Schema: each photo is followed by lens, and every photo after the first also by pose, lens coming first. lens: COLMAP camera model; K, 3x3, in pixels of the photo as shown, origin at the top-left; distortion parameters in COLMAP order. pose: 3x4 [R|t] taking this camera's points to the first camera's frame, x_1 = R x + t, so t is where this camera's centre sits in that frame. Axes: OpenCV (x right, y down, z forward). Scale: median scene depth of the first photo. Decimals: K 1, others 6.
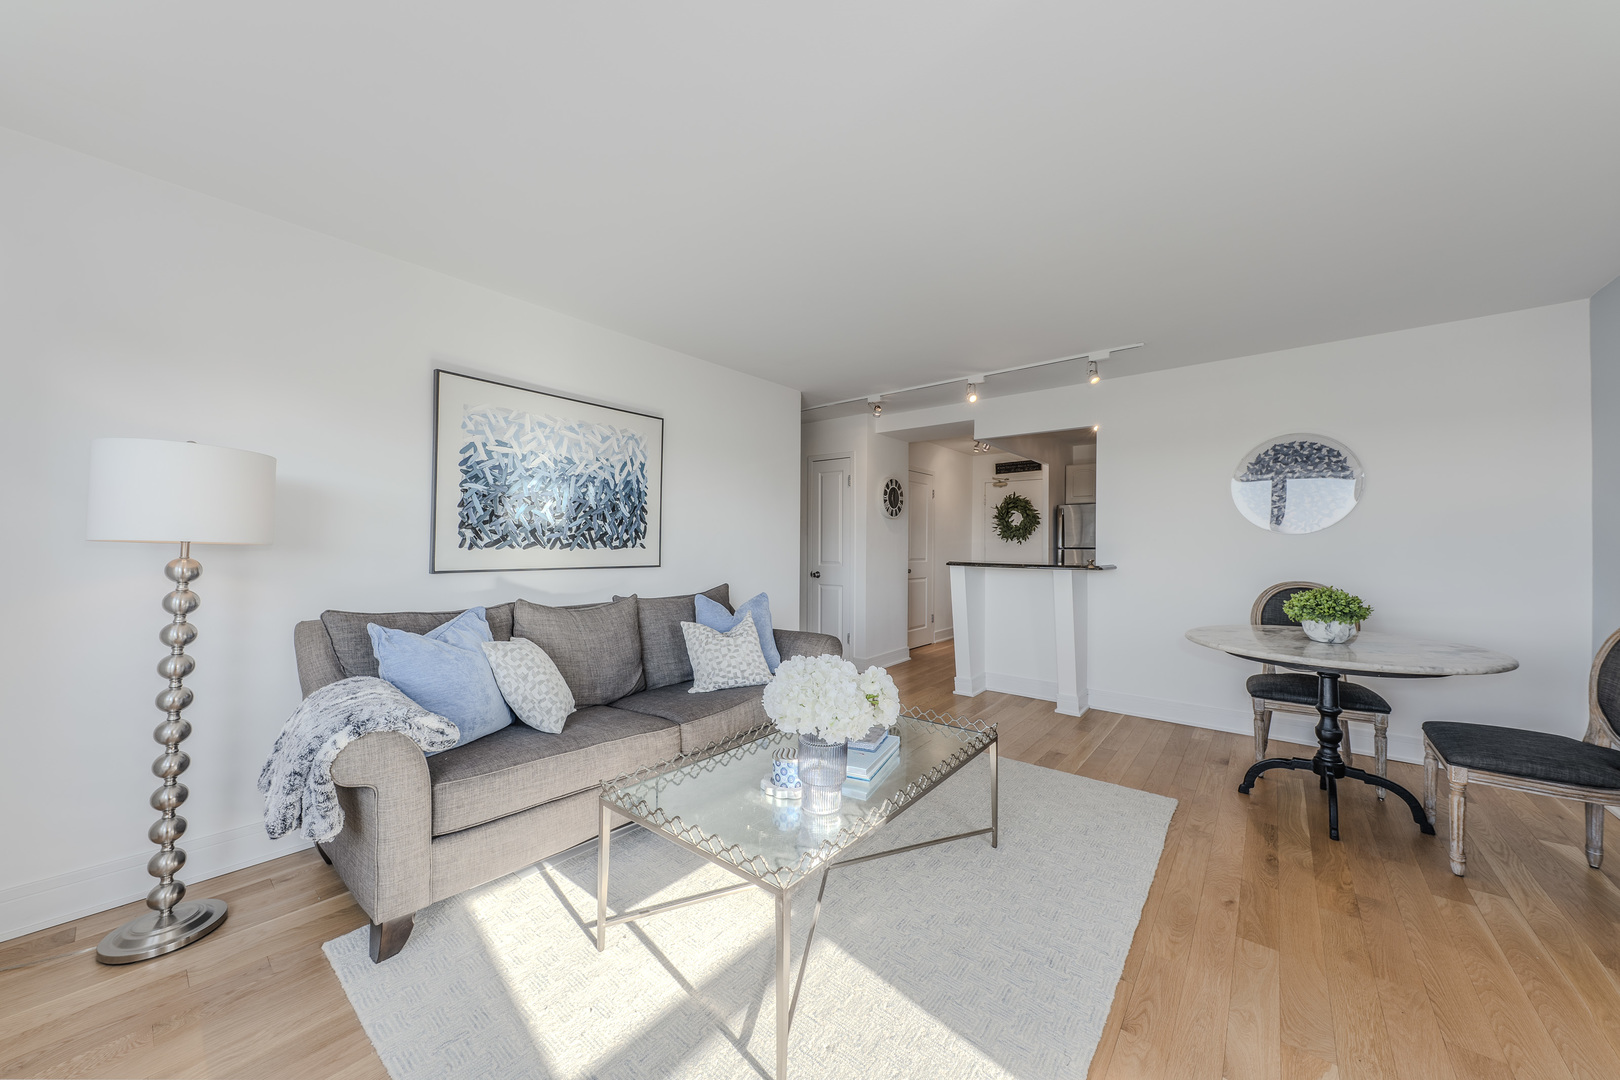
lens RADIAL K [[565.8, 0, 807.3], [0, 565.8, 541.8], [0, 0, 1]] dist [0.003465, -0.000989]
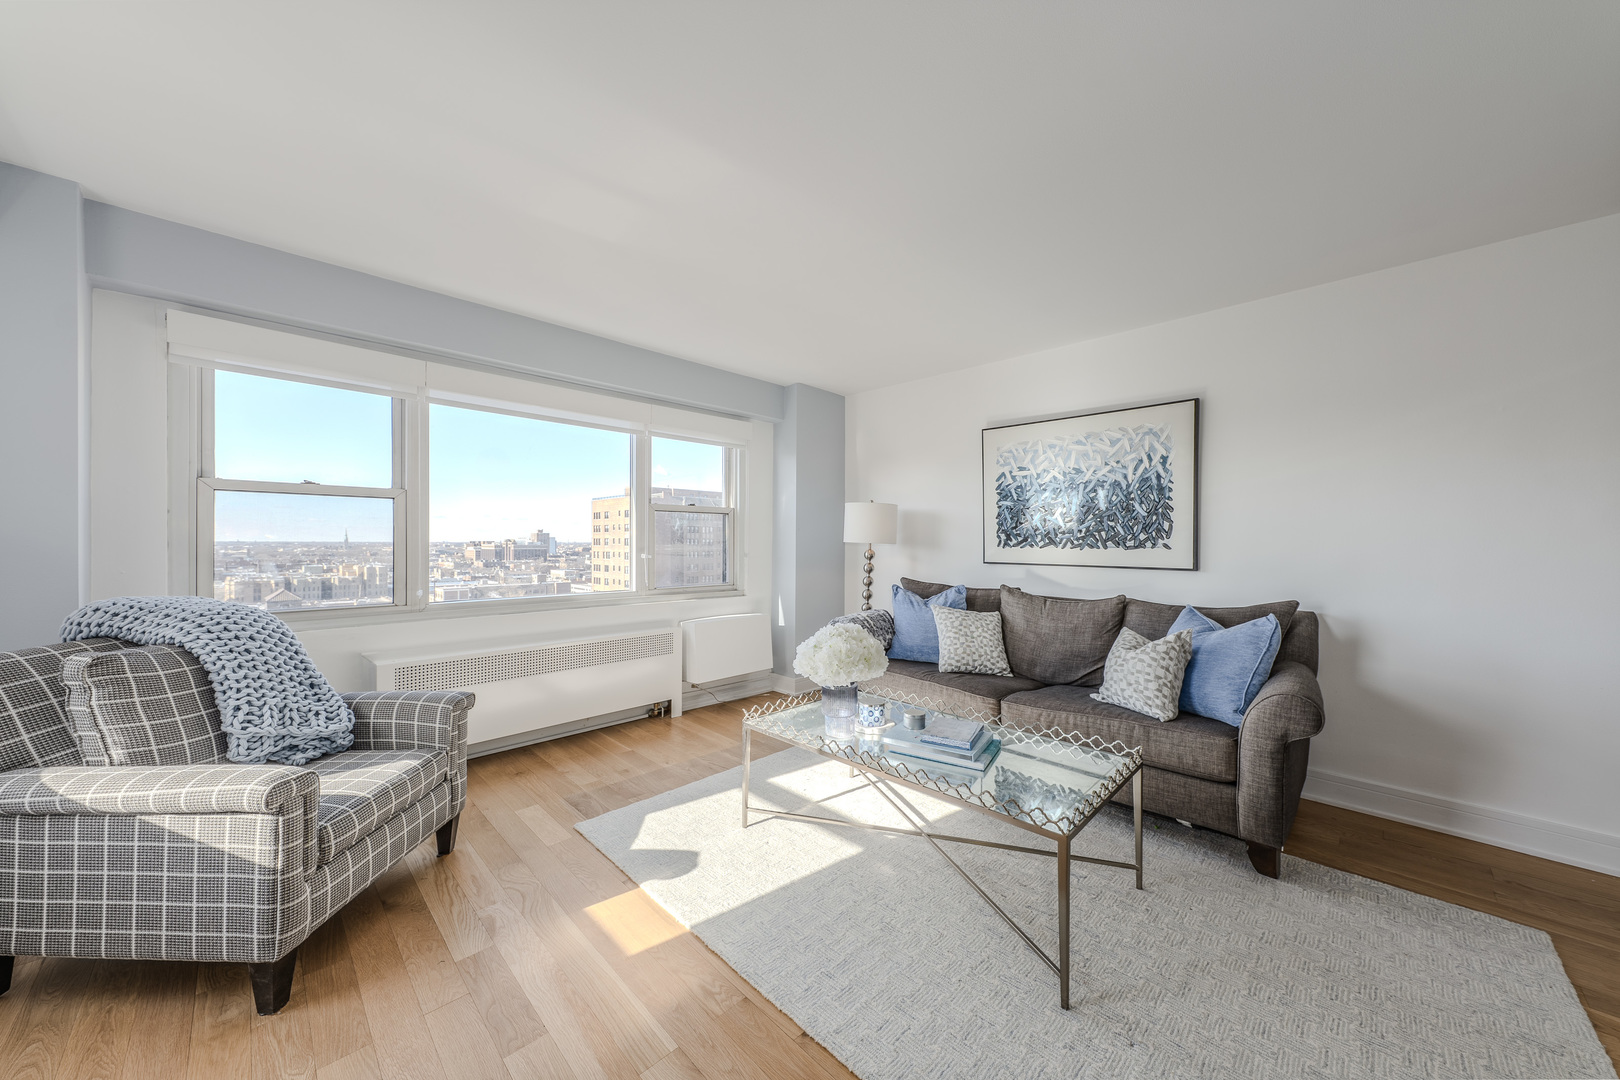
lens RADIAL K [[565.8, 0, 814.9], [0, 565.8, 543.1], [0, 0, 1]] dist [0.003465, -0.000989]
pose [[-0.087579, -0.003499, -0.996151, 0.718490], [0.000951, 0.999993, -0.003596, 0.005112], [0.996157, -0.001262, -0.087575, 0.547045]]
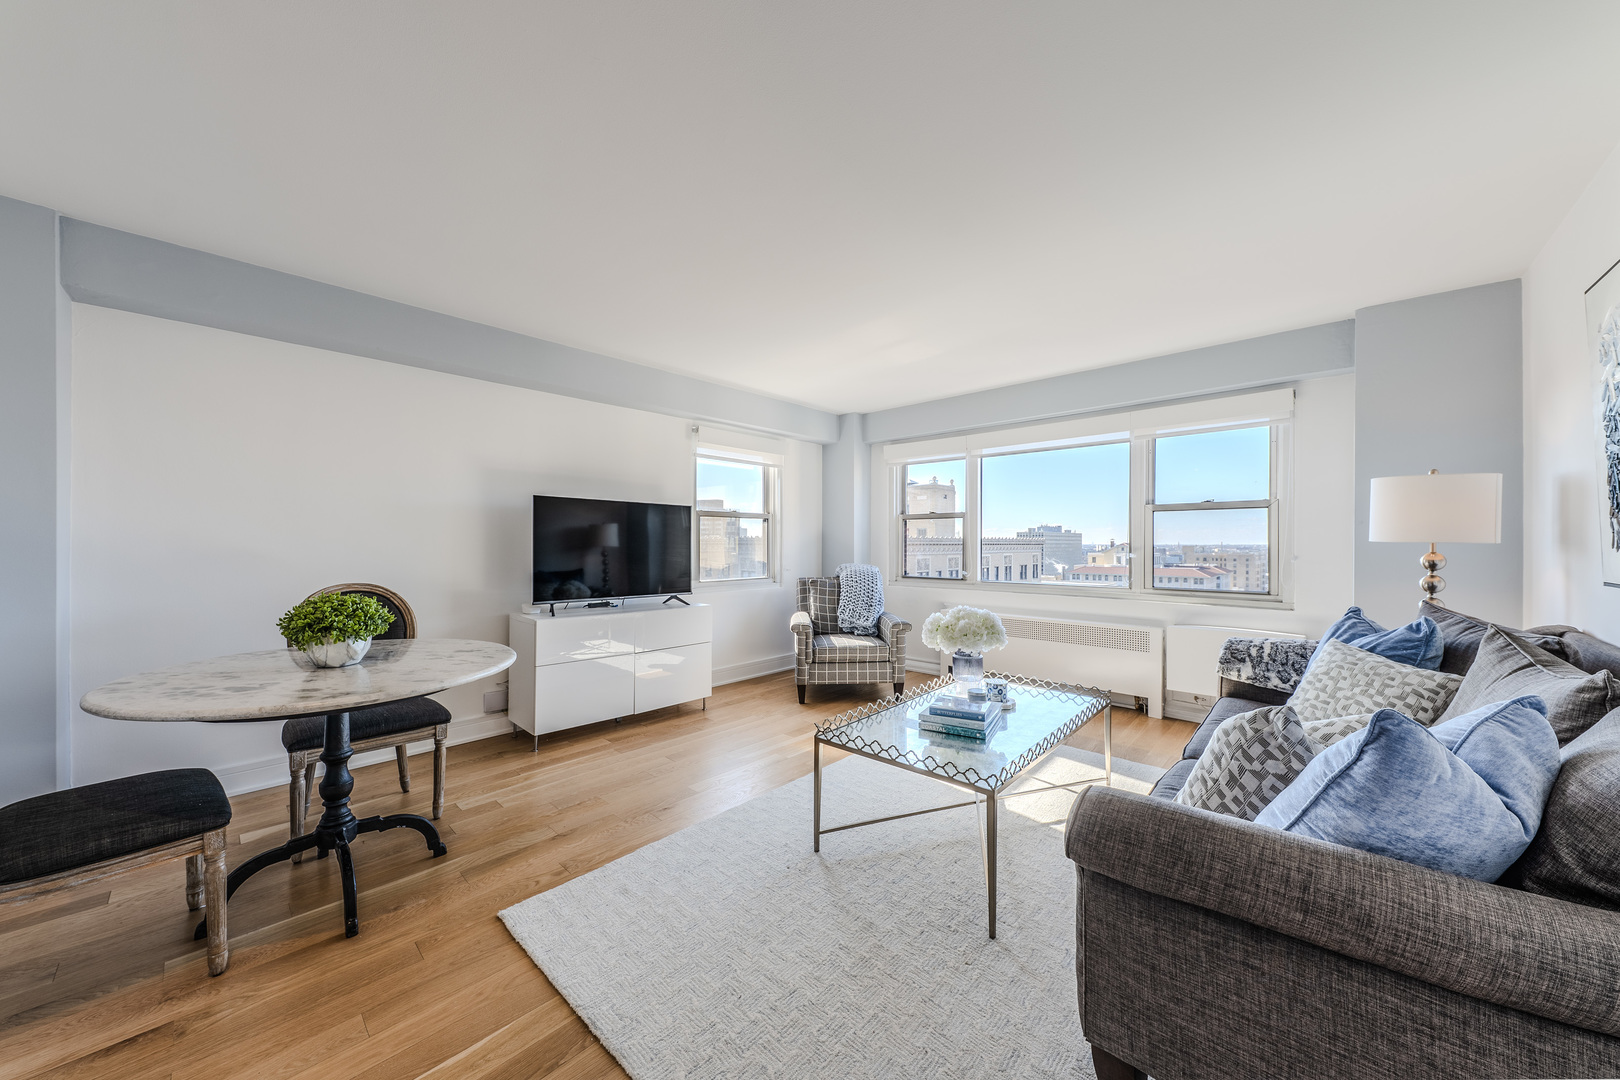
lens RADIAL K [[565.8, 0, 808.5], [0, 565.8, 539.2], [0, 0, 1]] dist [0.003465, -0.000989]
pose [[-0.998292, -0.007301, 0.057967, 0.209159], [-0.008008, 0.999896, -0.011978, 0.012224], [-0.057873, -0.012422, -0.998247, 1.396170]]
